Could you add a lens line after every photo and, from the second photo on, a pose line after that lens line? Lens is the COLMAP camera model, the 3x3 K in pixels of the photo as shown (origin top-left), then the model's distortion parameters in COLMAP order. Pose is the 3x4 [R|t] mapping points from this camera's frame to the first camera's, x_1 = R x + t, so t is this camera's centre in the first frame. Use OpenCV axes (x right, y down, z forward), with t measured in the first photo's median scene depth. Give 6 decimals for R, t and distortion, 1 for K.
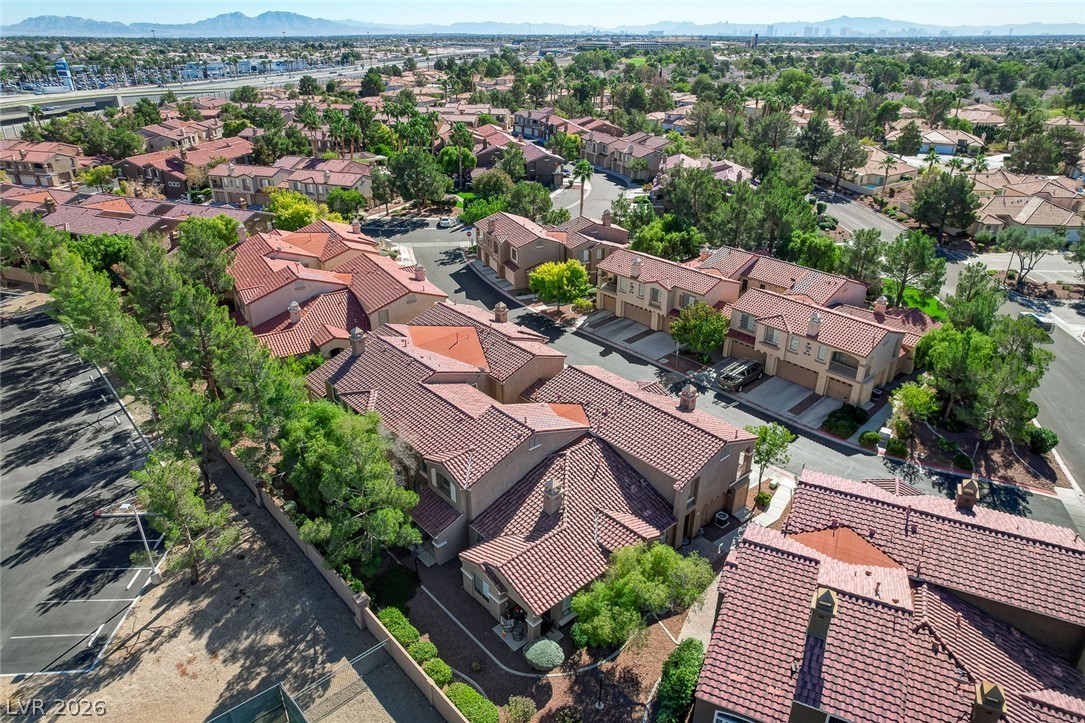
lens RADIAL K [[696.4, 0, 544.2], [0, 696.4, 362.4], [0, 0, 1]] dist [-0.078836, 0.071905]
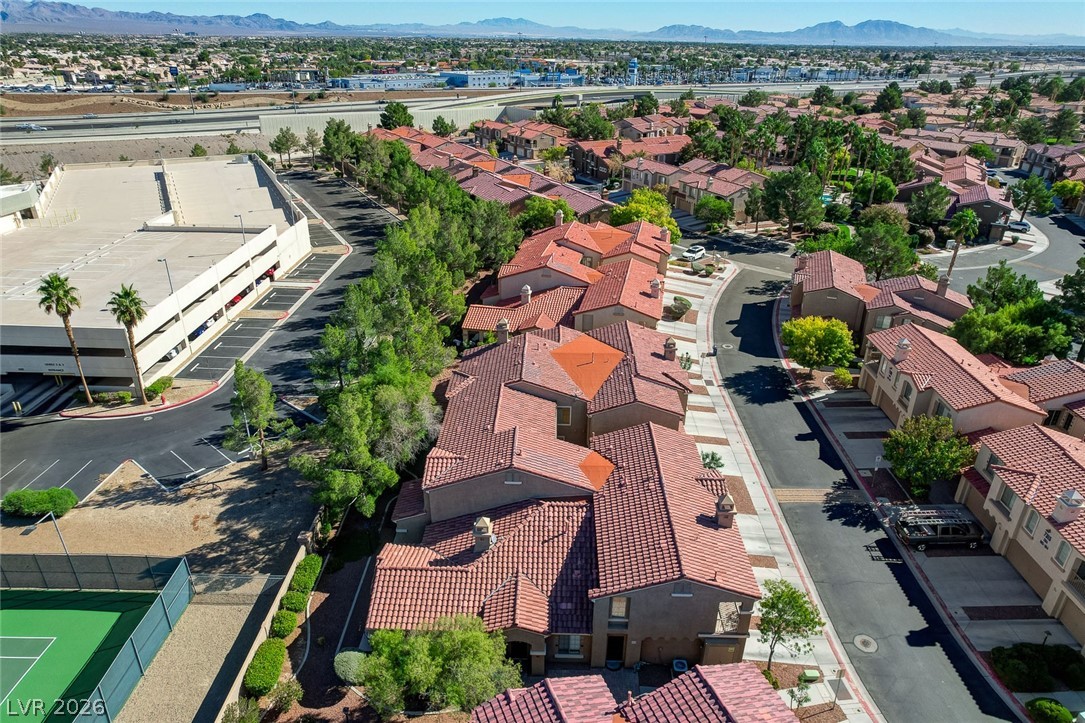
lens RADIAL K [[696.4, 0, 544.2], [0, 696.4, 362.4], [0, 0, 1]] dist [-0.078836, 0.071905]
pose [[0.731585, 0.297794, -0.613272, 0.303098], [-0.304129, 0.947643, 0.097356, -0.074799], [0.610155, 0.115289, 0.783849, 0.157429]]
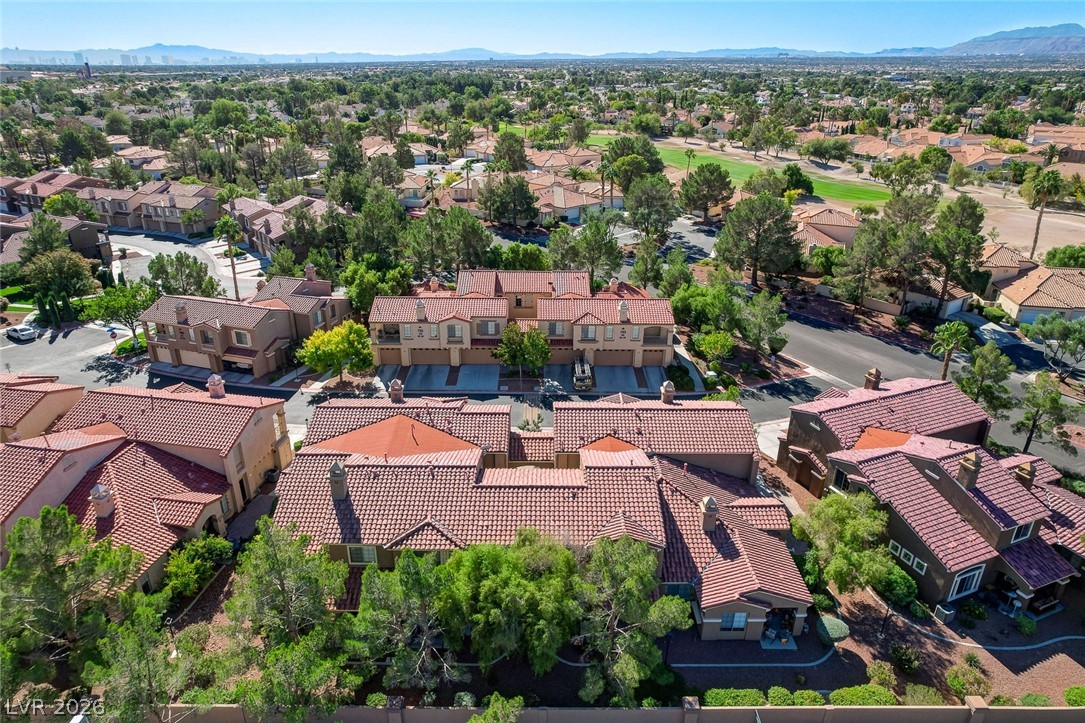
lens RADIAL K [[696.4, 0, 544.2], [0, 696.4, 362.4], [0, 0, 1]] dist [-0.078836, 0.071905]
pose [[0.659885, -0.300371, 0.688716, -0.418379], [0.323388, 0.940913, 0.100512, -0.106444], [-0.678212, 0.156396, 0.718031, 0.207411]]
